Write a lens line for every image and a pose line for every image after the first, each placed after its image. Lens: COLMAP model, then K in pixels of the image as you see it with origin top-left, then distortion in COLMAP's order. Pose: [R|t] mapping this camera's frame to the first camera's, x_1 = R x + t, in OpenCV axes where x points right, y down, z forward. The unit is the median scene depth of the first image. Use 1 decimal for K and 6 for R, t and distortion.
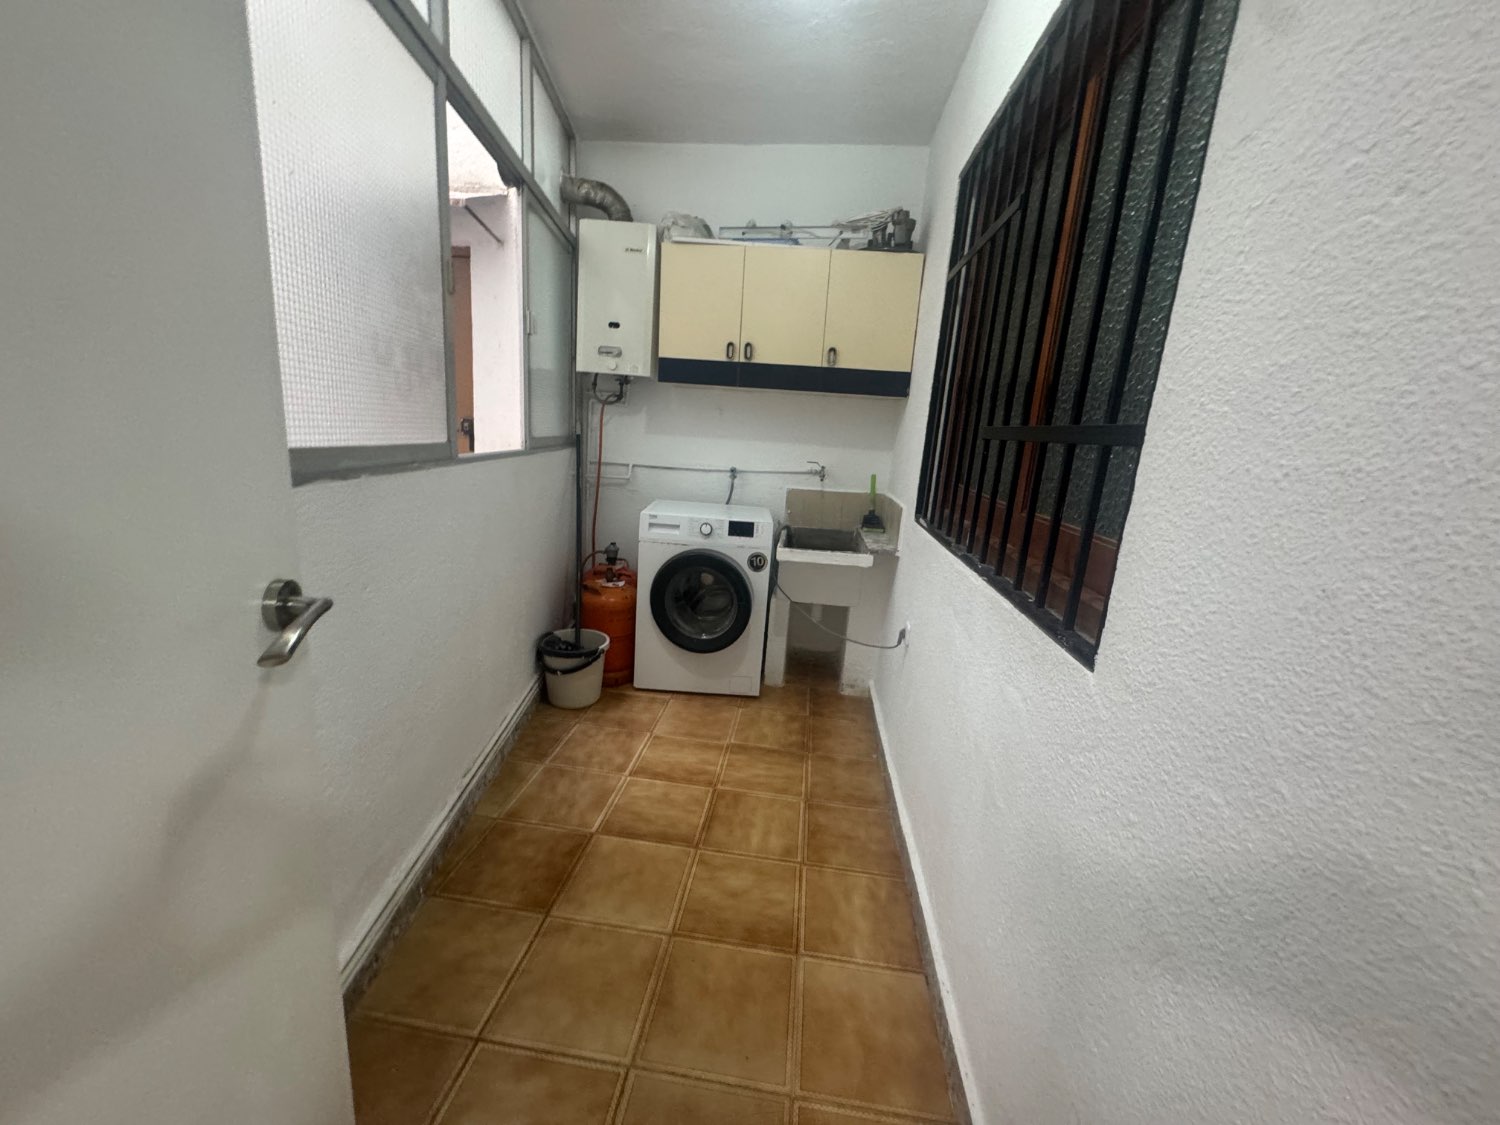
lens RADIAL K [[602.1, 0, 749.2], [0, 602.1, 564.4], [0, 0, 1]] dist [0.001016, 0.000018]
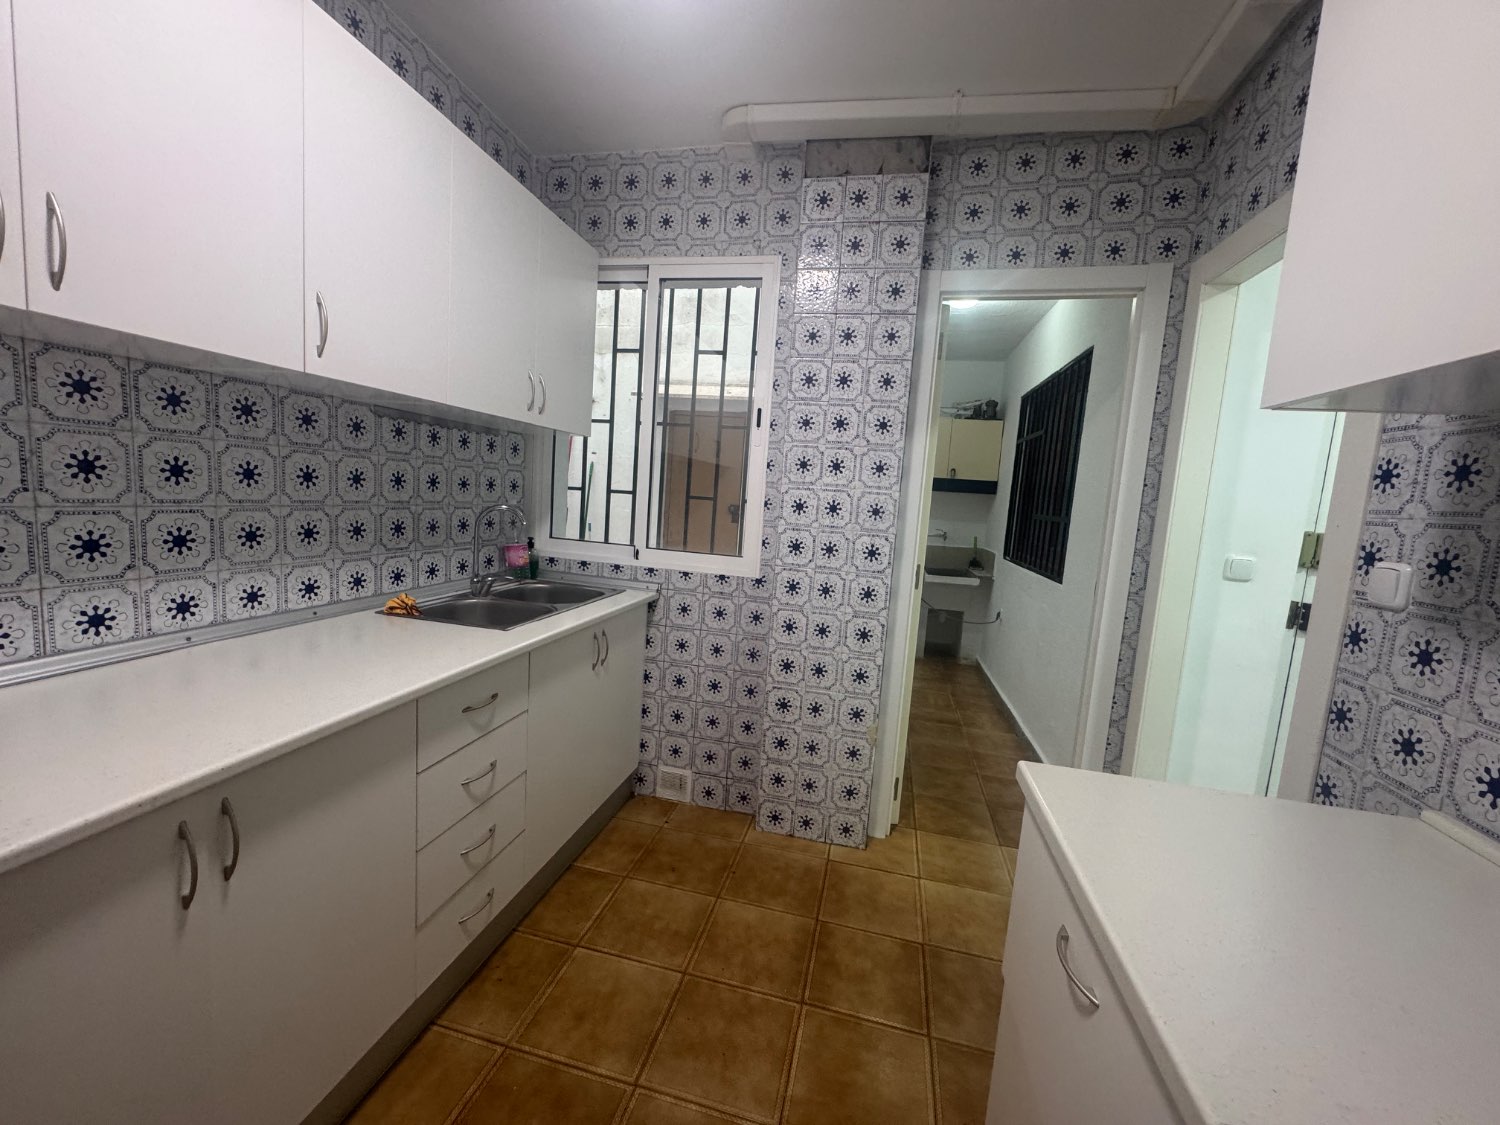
lens RADIAL K [[602.1, 0, 745.7], [0, 602.1, 560.9], [0, 0, 1]] dist [0.001016, 0.000018]
pose [[0.992946, 0.010611, -0.118093, -0.282655], [-0.025364, 0.991940, -0.124142, 0.174117], [0.115824, 0.126262, 0.985212, -0.891281]]
